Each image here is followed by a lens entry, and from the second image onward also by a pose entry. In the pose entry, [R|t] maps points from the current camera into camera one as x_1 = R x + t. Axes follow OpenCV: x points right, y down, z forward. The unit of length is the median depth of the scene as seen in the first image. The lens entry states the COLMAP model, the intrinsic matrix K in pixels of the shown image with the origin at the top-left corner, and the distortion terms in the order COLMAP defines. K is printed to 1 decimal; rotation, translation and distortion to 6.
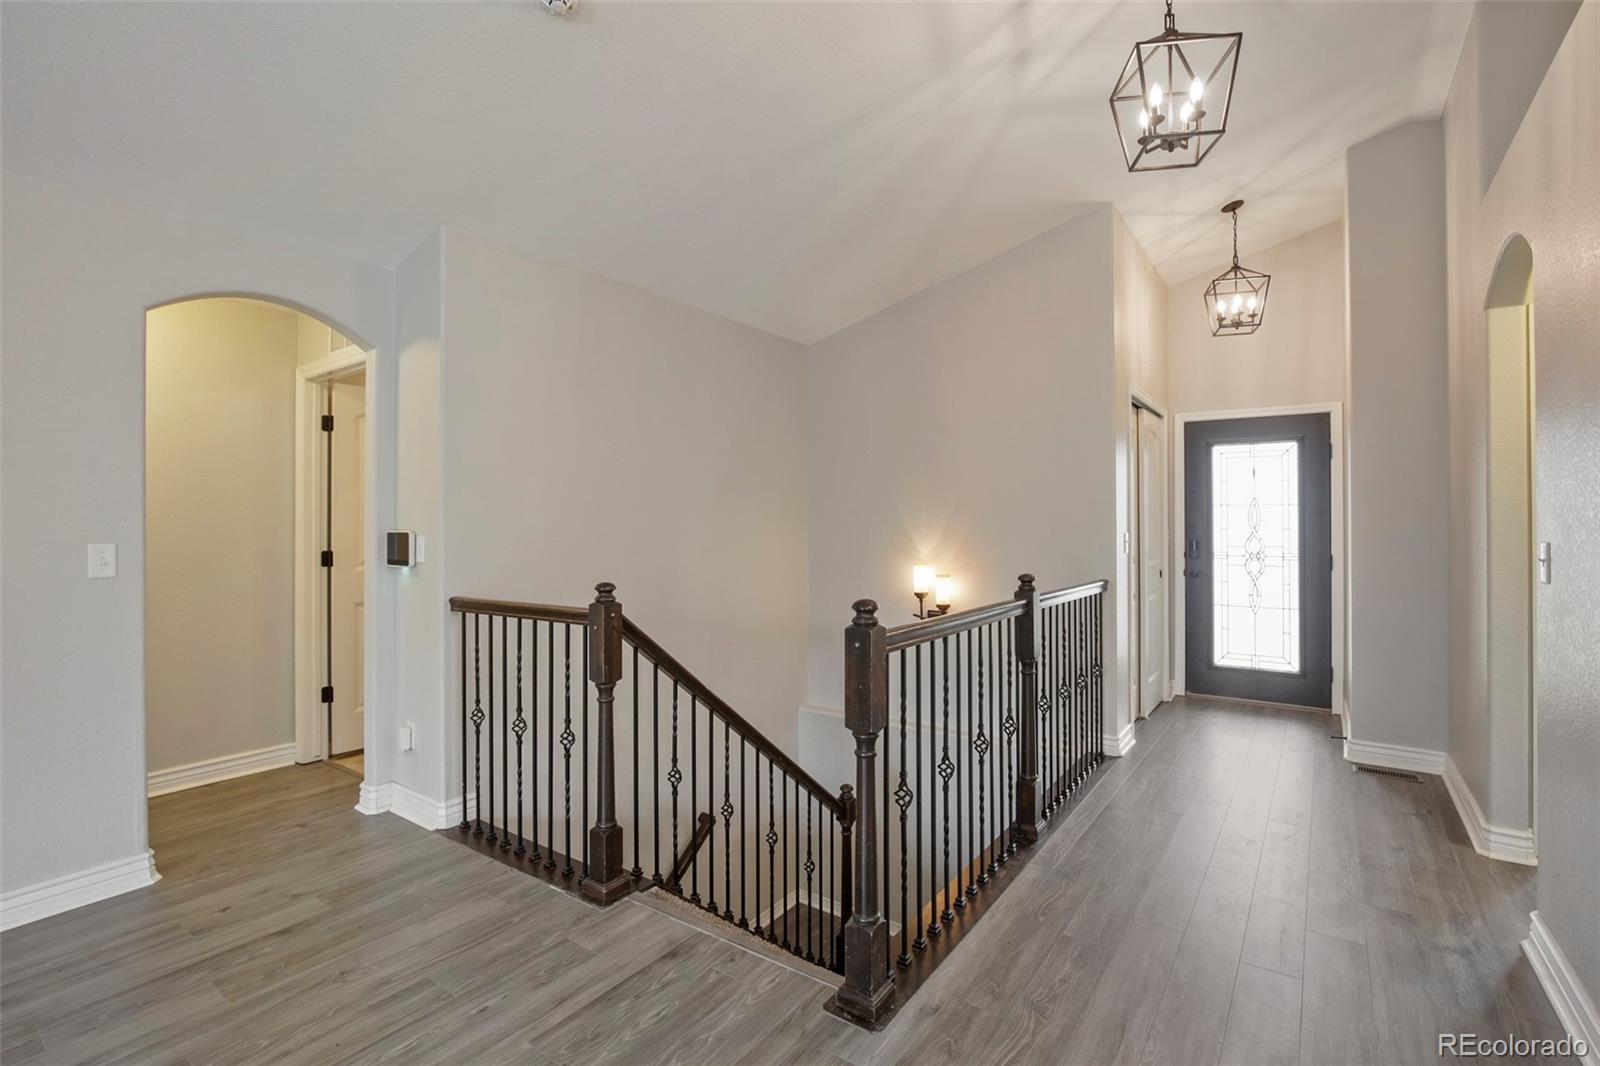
lens RADIAL K [[740.1, 0, 799.0], [0, 740.1, 520.0], [0, 0, 1]] dist [-0.029060, 0.006617]
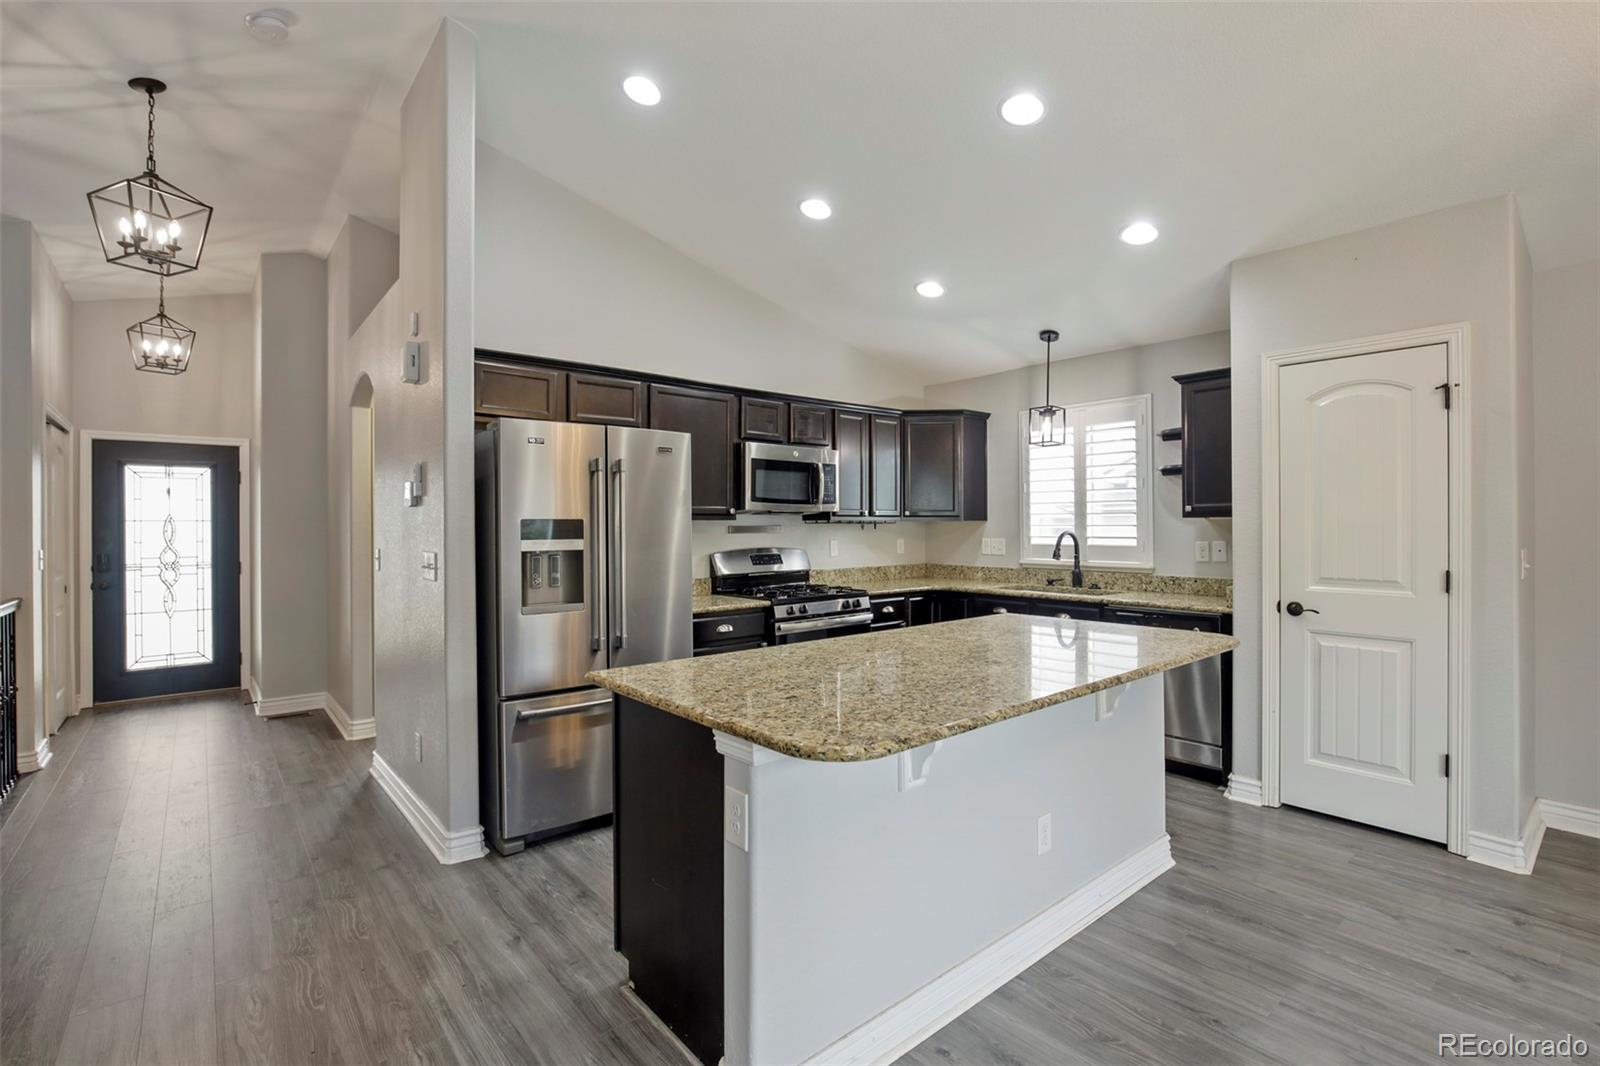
lens RADIAL K [[729.2, 0, 798.3], [0, 729.2, 524.0], [0, 0, 1]] dist [-0.025691, 0.007249]
pose [[0.249495, 0.003993, 0.968368, -0.312688], [0.000618, 0.999991, -0.004282, -0.016370], [-0.968376, 0.001667, 0.249491, -0.320191]]
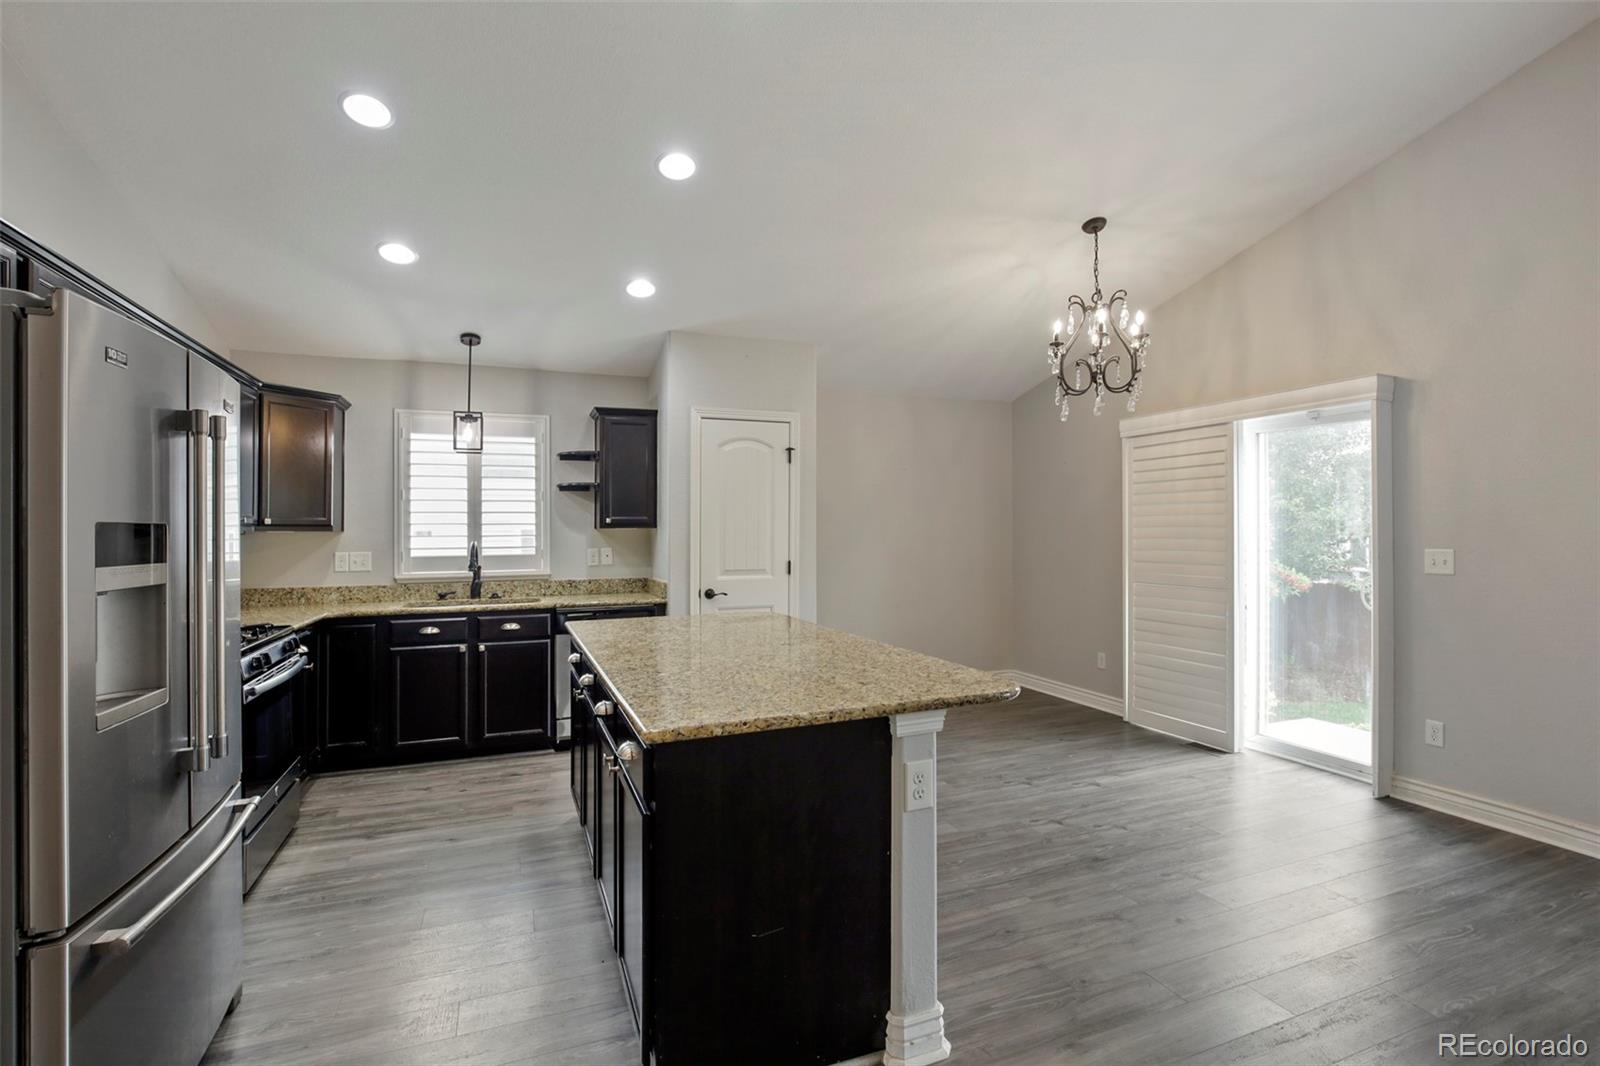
lens RADIAL K [[741.6, 0, 784.6], [0, 741.6, 532.7], [0, 0, 1]] dist [-0.014994, 0.004403]
pose [[-0.840343, 0.008886, 0.541982, -0.087756], [0.009316, 0.999955, -0.001950, -0.016653], [-0.541975, 0.003411, -0.840388, 0.343302]]
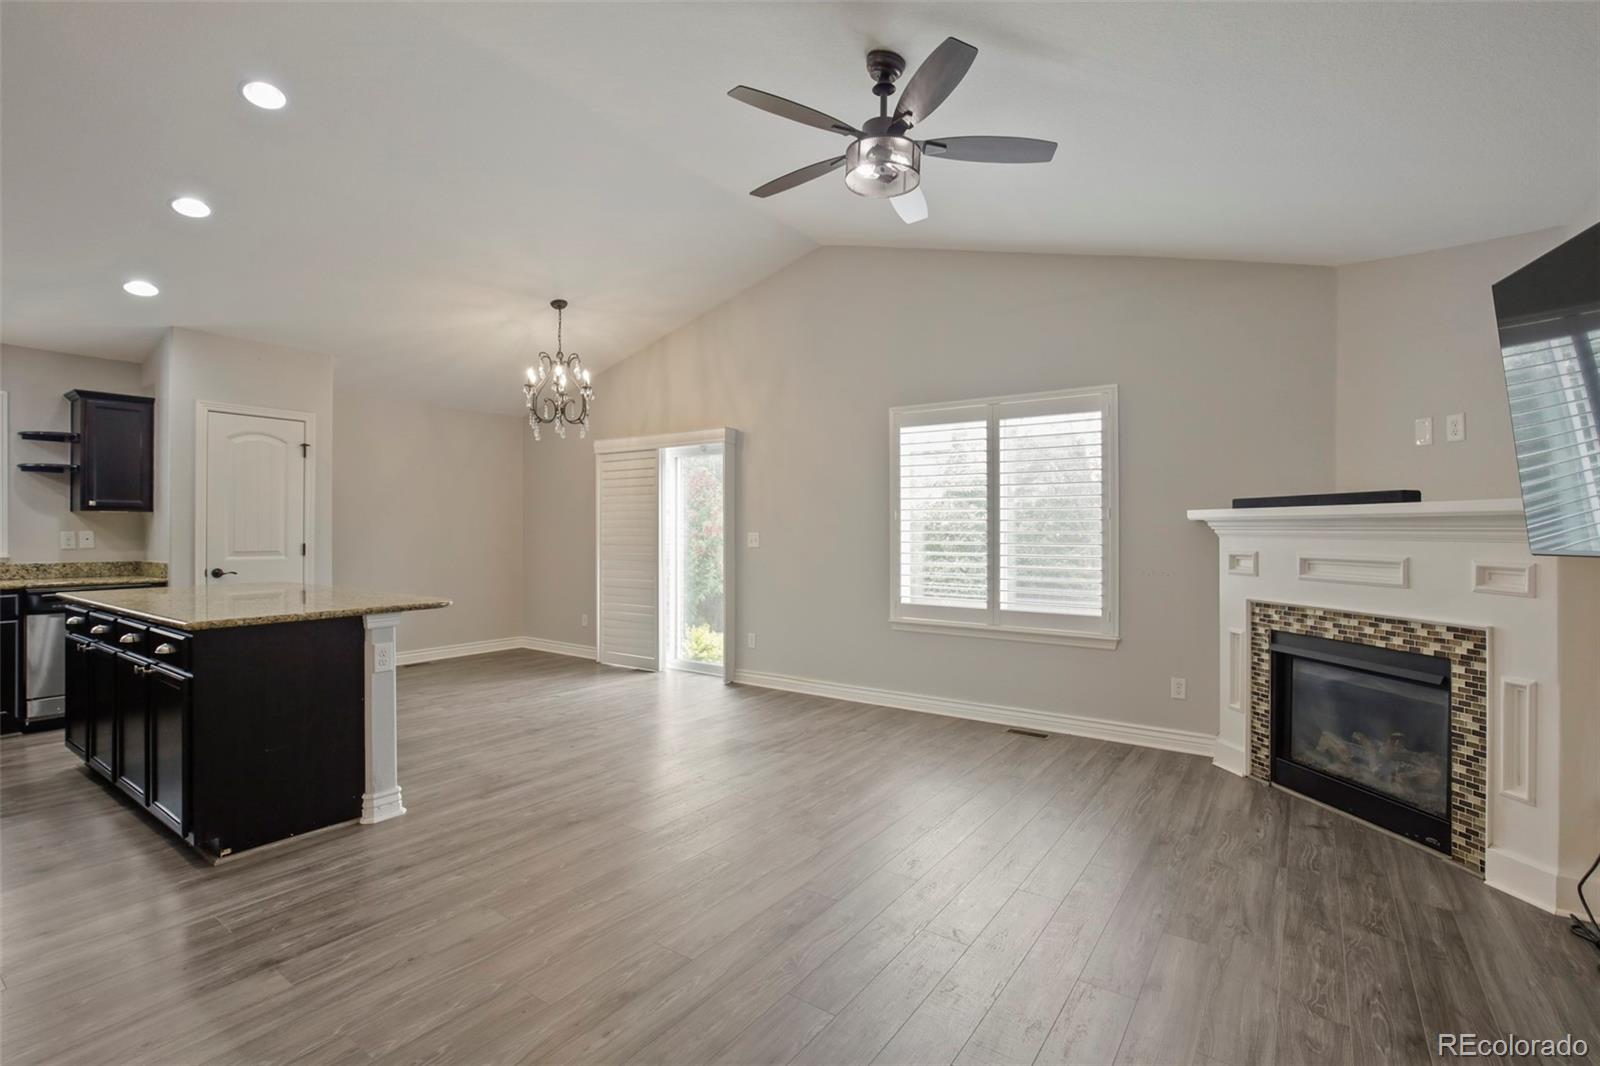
lens RADIAL K [[755.9, 0, 812.4], [0, 755.9, 540.3], [0, 0, 1]] dist [-0.039765, 0.014939]
pose [[-0.999795, 0.001296, -0.020221, -0.391770], [0.001125, 0.999963, 0.008478, 0.014243], [0.020232, 0.008454, -0.999760, 0.776630]]
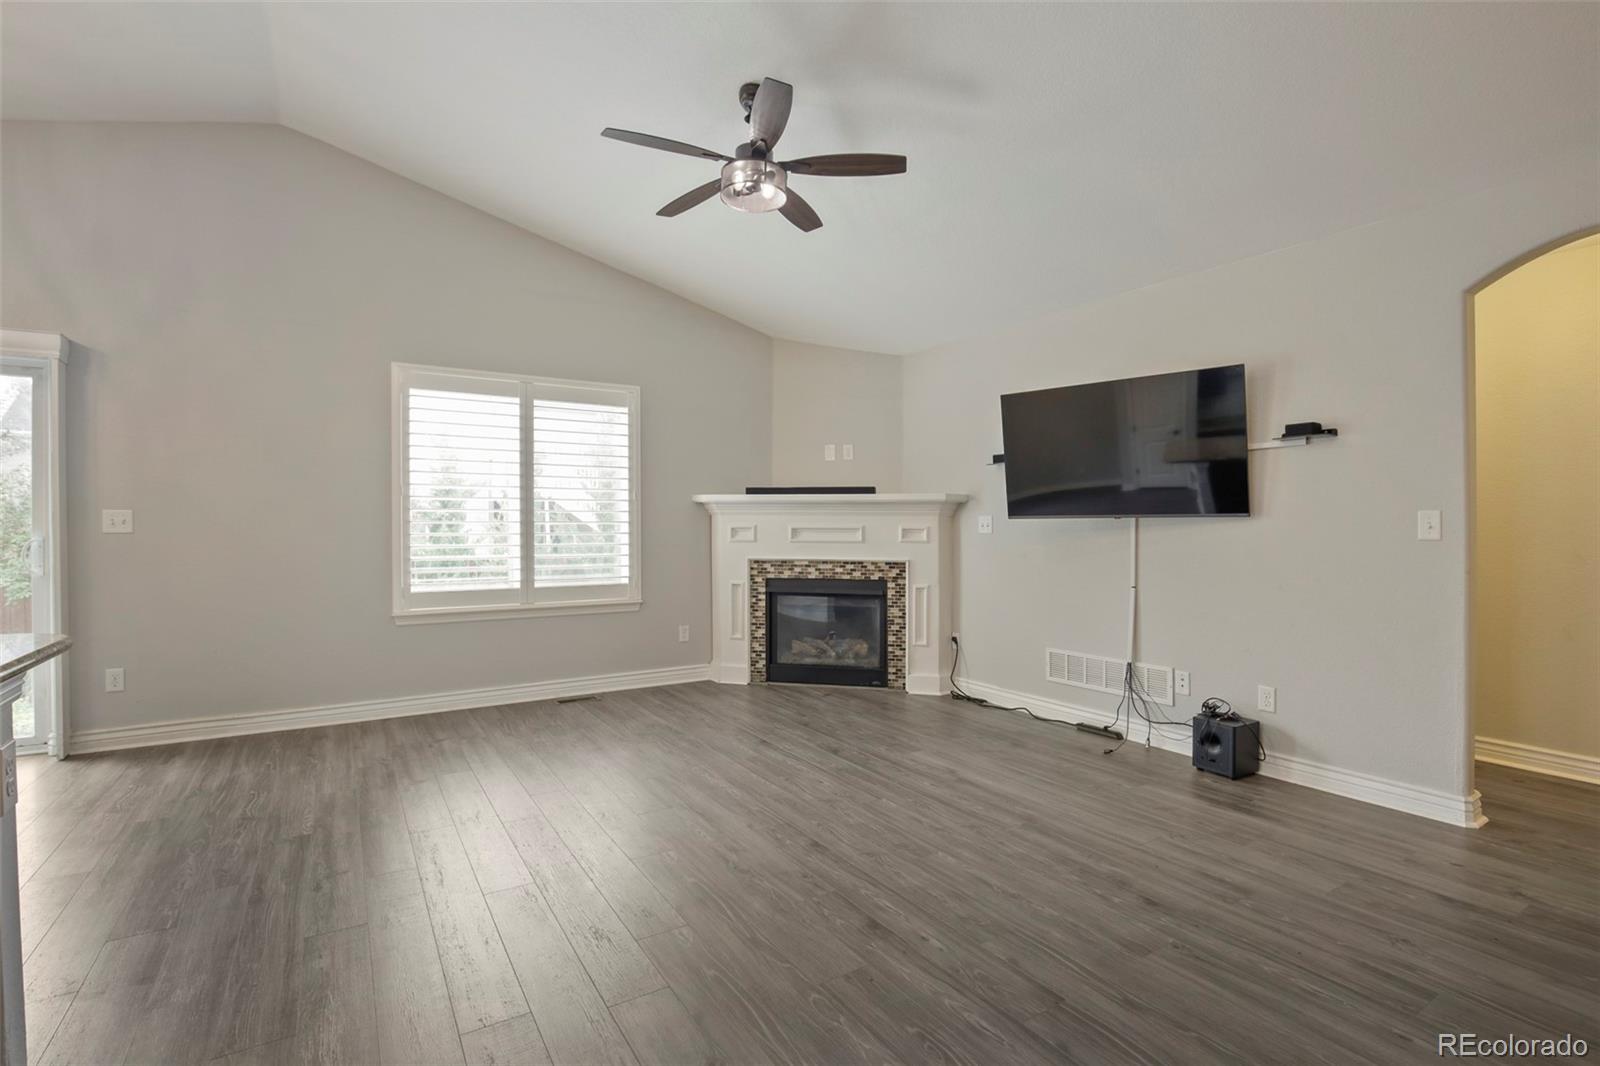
lens RADIAL K [[736.7, 0, 818.0], [0, 736.7, 530.8], [0, 0, 1]] dist [-0.033103, -0.000058]
pose [[-0.348724, 0.013678, -0.937126, 0.330478], [0.005257, 0.999906, 0.012638, 0.034320], [0.937211, -0.000519, -0.348763, 0.363995]]
